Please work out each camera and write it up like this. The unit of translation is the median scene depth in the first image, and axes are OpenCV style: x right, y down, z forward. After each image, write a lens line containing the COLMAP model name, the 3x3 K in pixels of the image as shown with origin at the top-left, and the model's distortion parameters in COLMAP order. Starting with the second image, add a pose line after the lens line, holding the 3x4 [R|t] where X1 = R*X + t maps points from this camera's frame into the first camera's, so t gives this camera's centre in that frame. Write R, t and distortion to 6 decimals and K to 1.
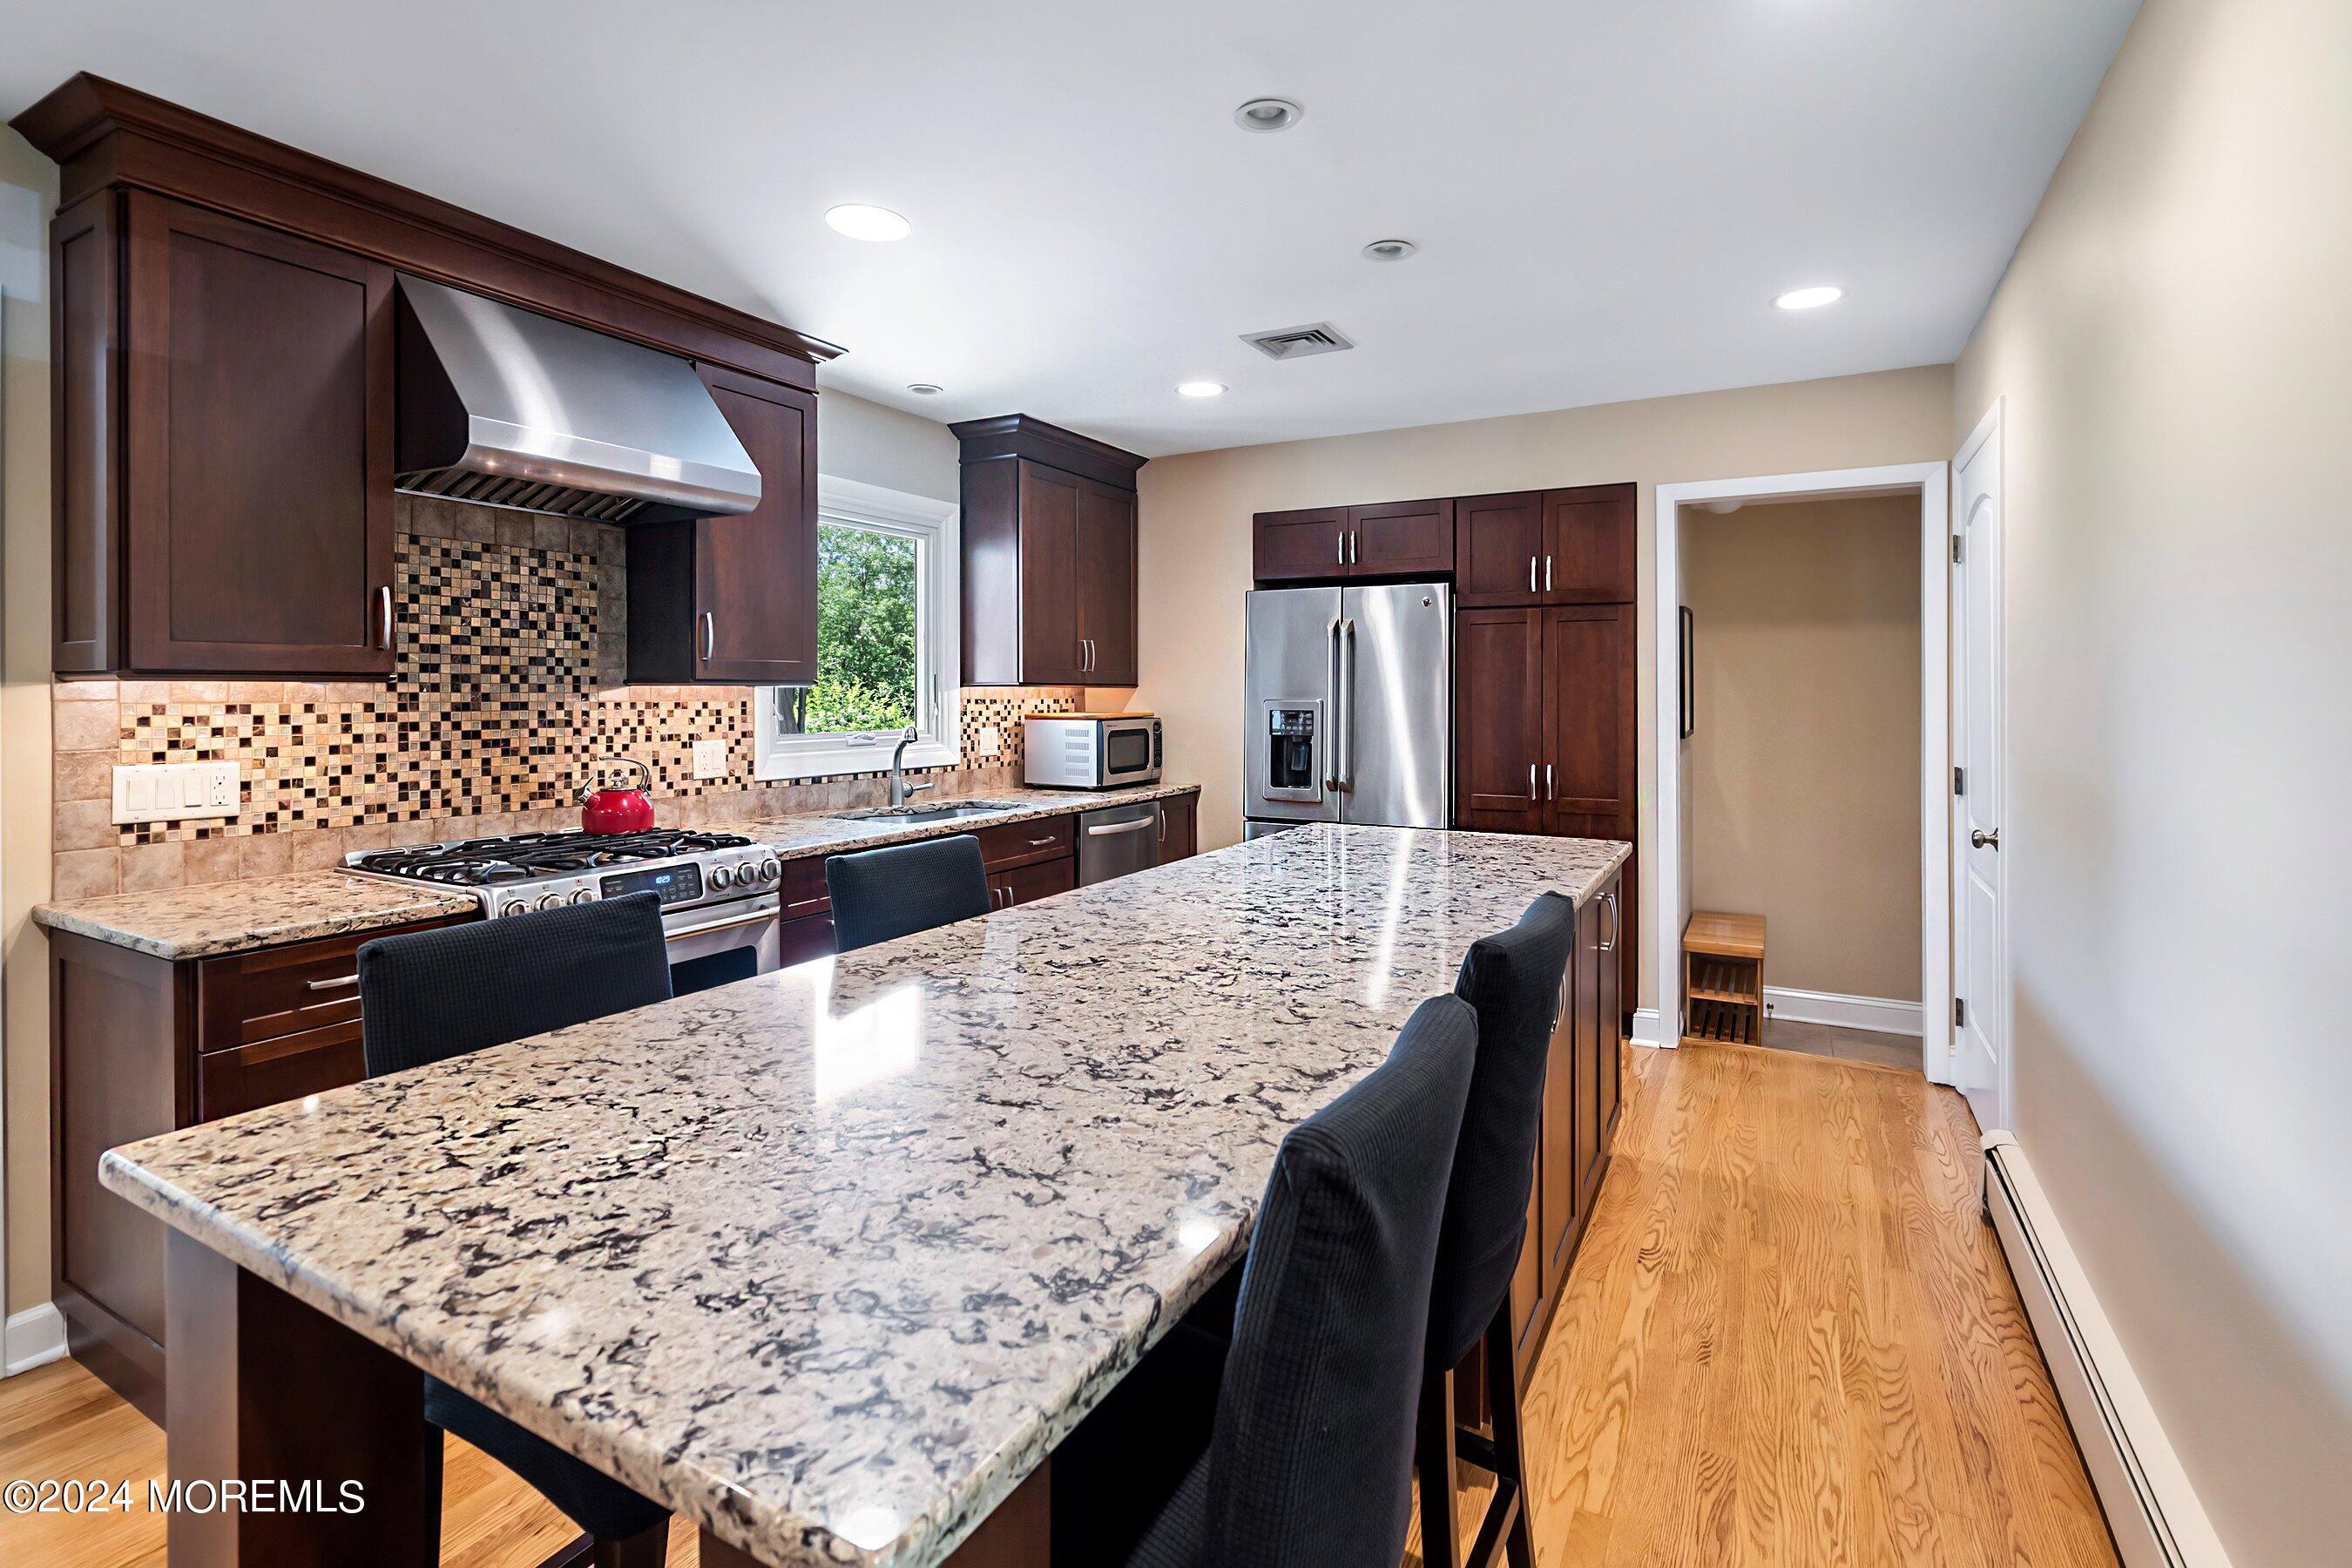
lens RADIAL K [[1101.0, 0, 1174.5], [0, 1101.0, 709.7], [0, 0, 1]] dist [-0.000769, 0.001743]
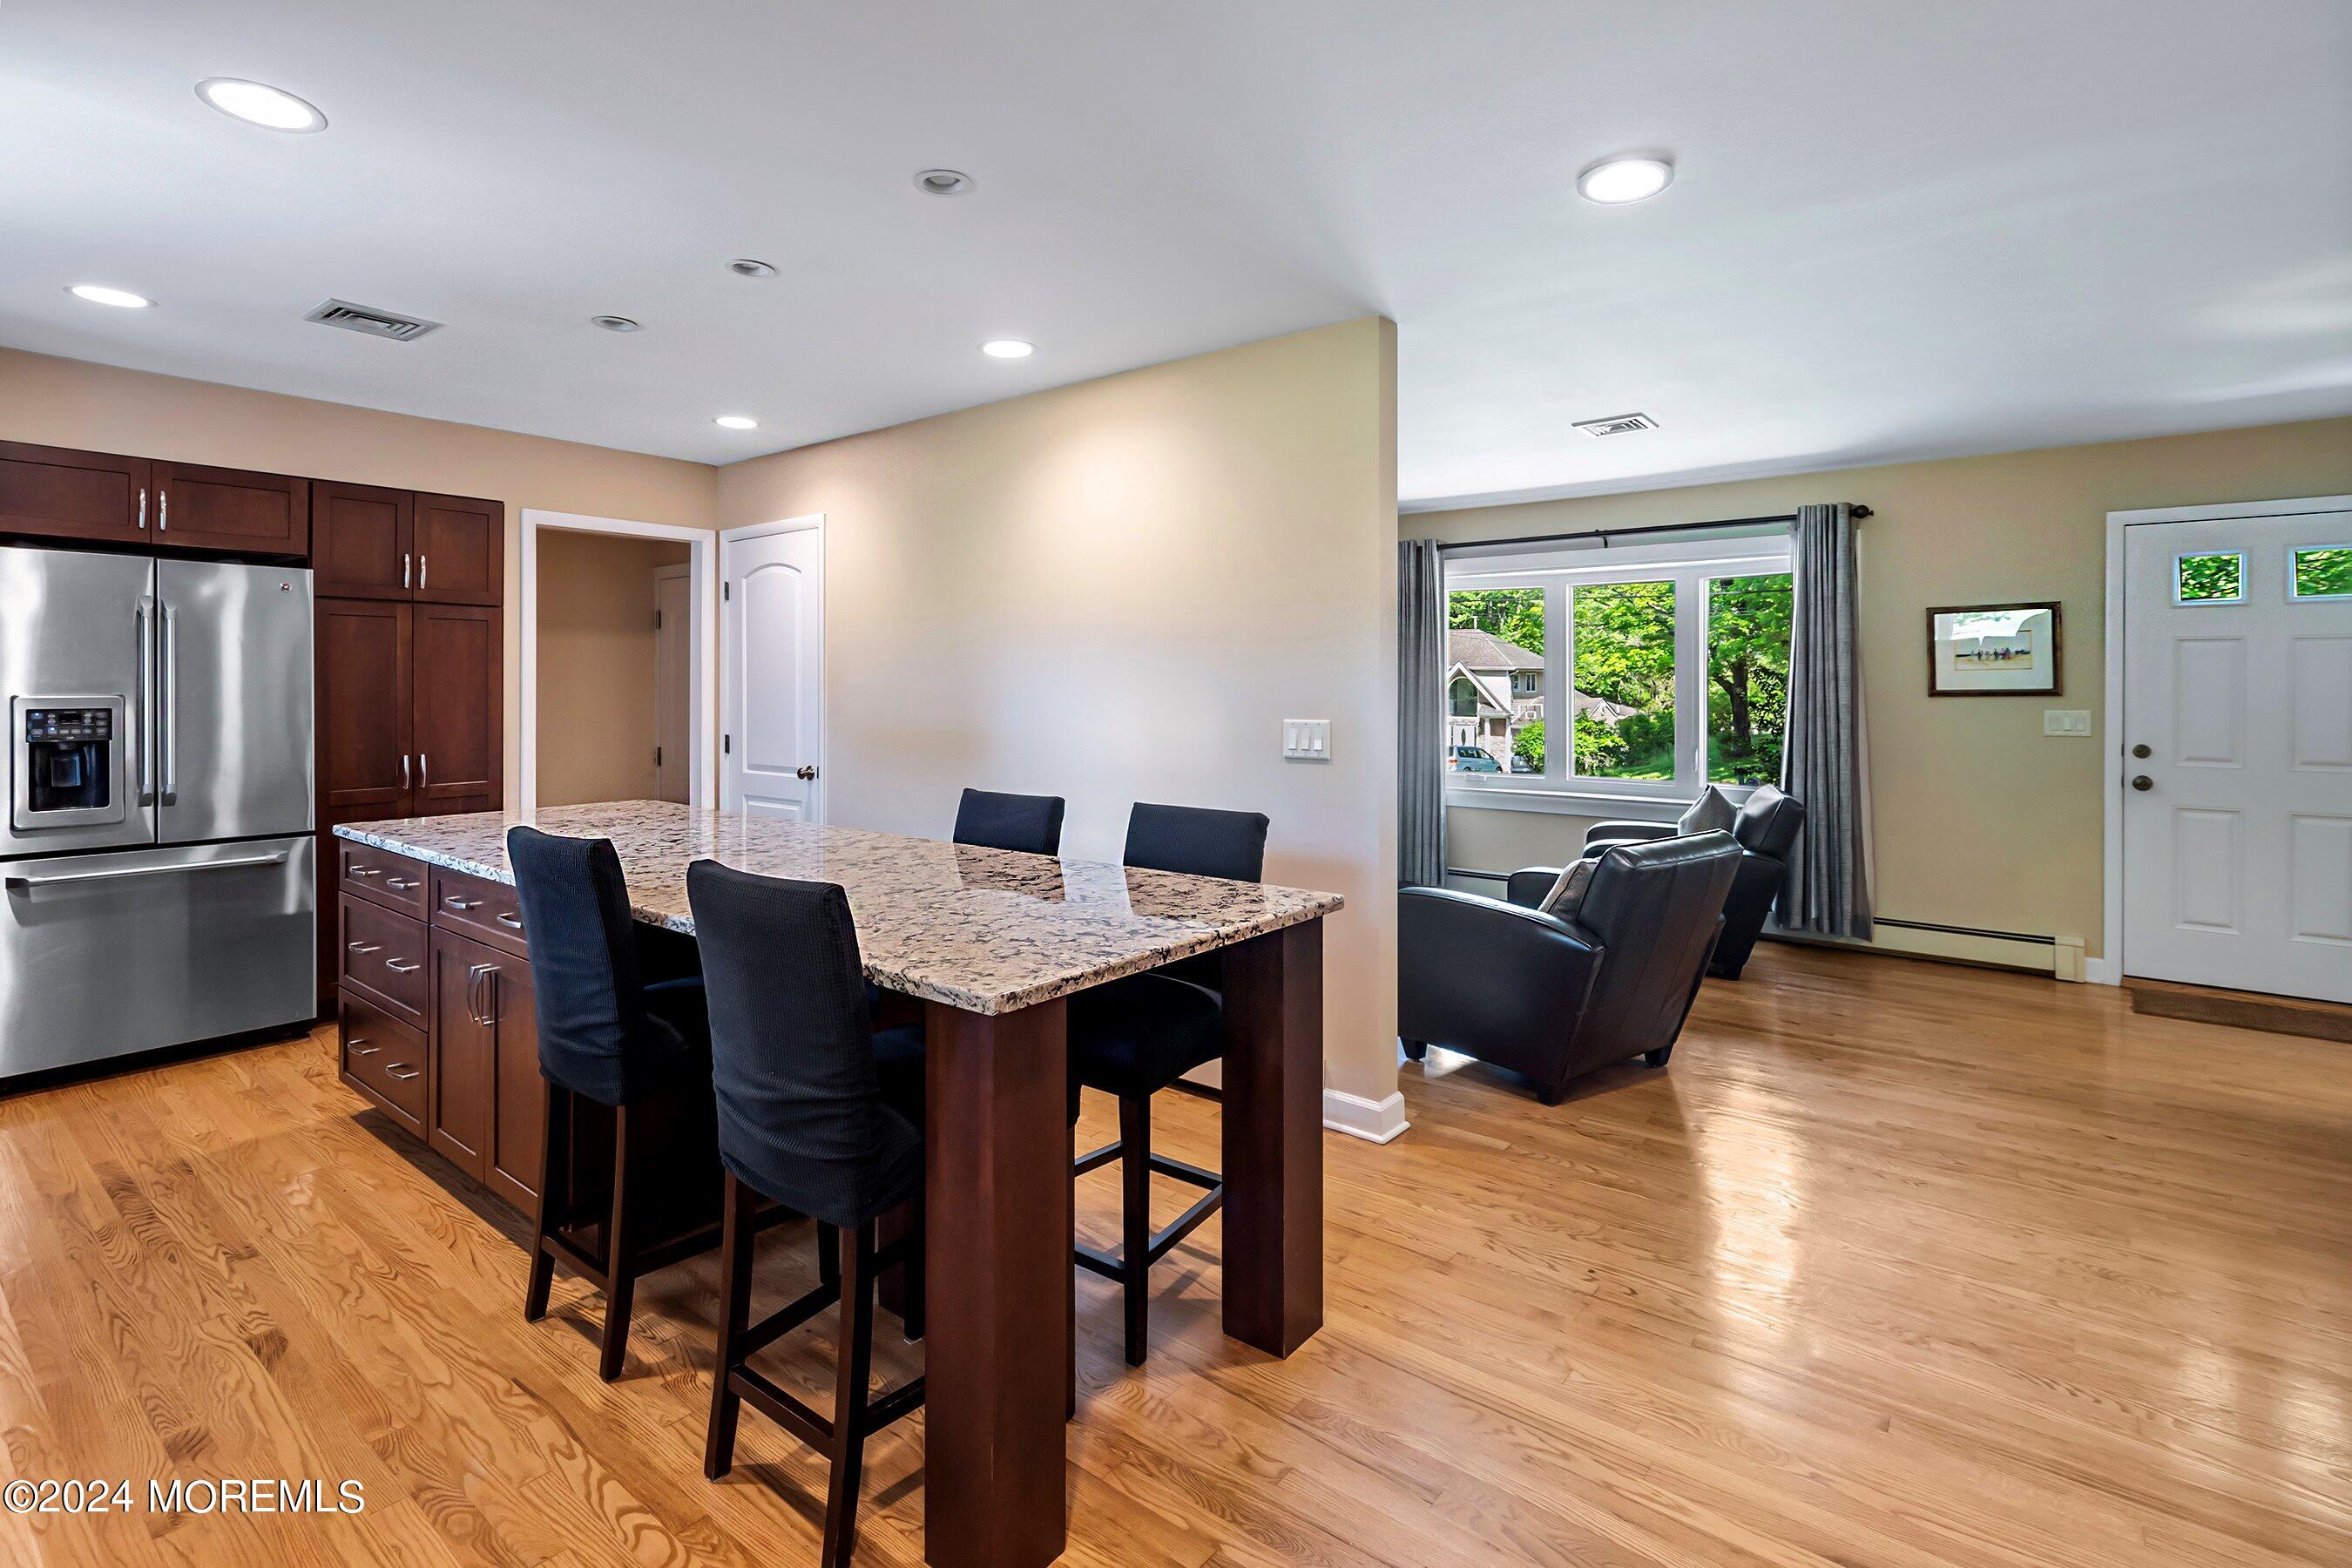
lens RADIAL K [[1101.0, 0, 1174.5], [0, 1101.0, 709.7], [0, 0, 1]] dist [-0.000769, 0.001743]
pose [[0.164167, -0.021830, 0.986191, -0.740110], [0.014679, 0.999698, 0.019685, -0.003680], [-0.986323, 0.011245, 0.164438, 0.156972]]
